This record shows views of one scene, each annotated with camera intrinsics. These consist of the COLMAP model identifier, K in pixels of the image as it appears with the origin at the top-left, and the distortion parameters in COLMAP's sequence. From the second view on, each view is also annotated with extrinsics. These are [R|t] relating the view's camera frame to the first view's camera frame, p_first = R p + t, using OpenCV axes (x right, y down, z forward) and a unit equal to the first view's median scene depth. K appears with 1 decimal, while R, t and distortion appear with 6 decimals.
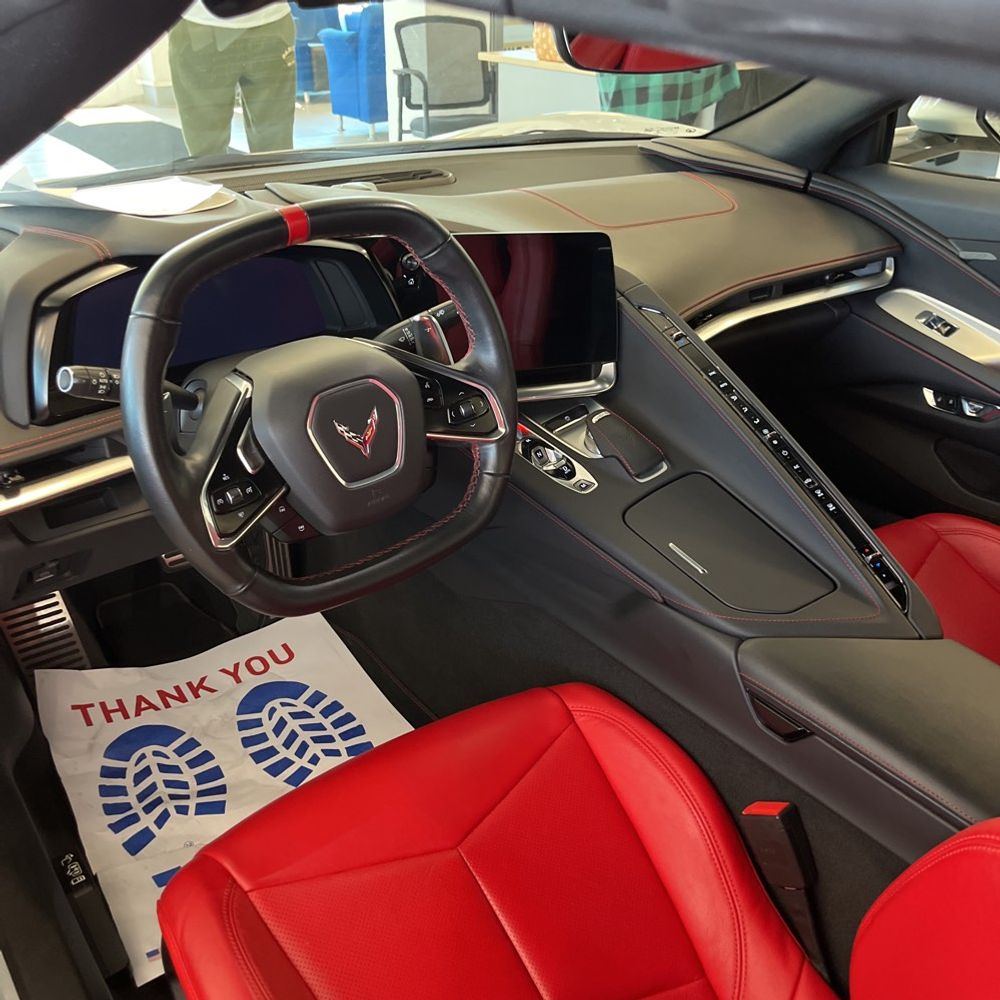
lens RADIAL K [[1016.7, 0, 500.0], [0, 1016.7, 500.0], [0, 0, 1]] dist [0.019126, 0.018570]
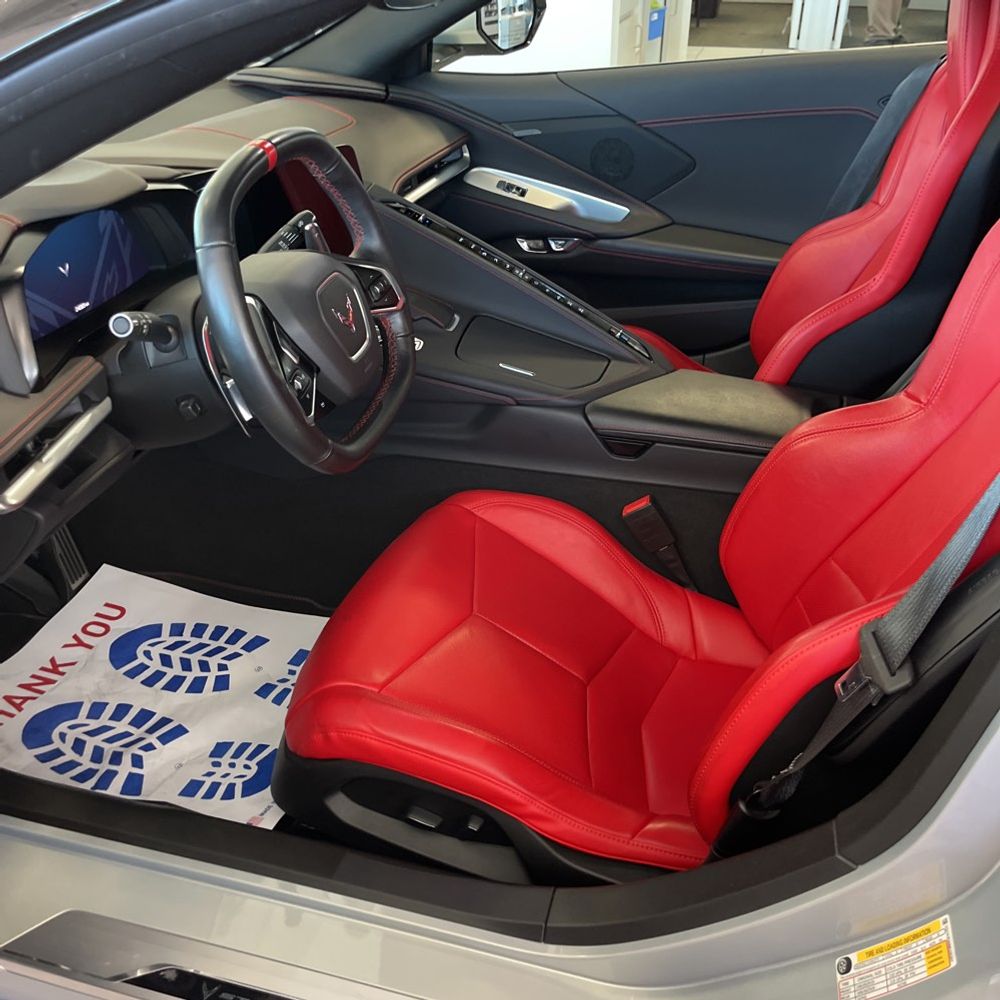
lens RADIAL K [[1016.7, 0, 500.0], [0, 1016.7, 500.0], [0, 0, 1]] dist [0.019126, 0.018570]
pose [[0.788531, -0.326496, 0.521170, -0.440726], [0.295763, 0.944330, 0.144102, 0.013814], [-0.539205, 0.040514, 0.841199, -0.090209]]
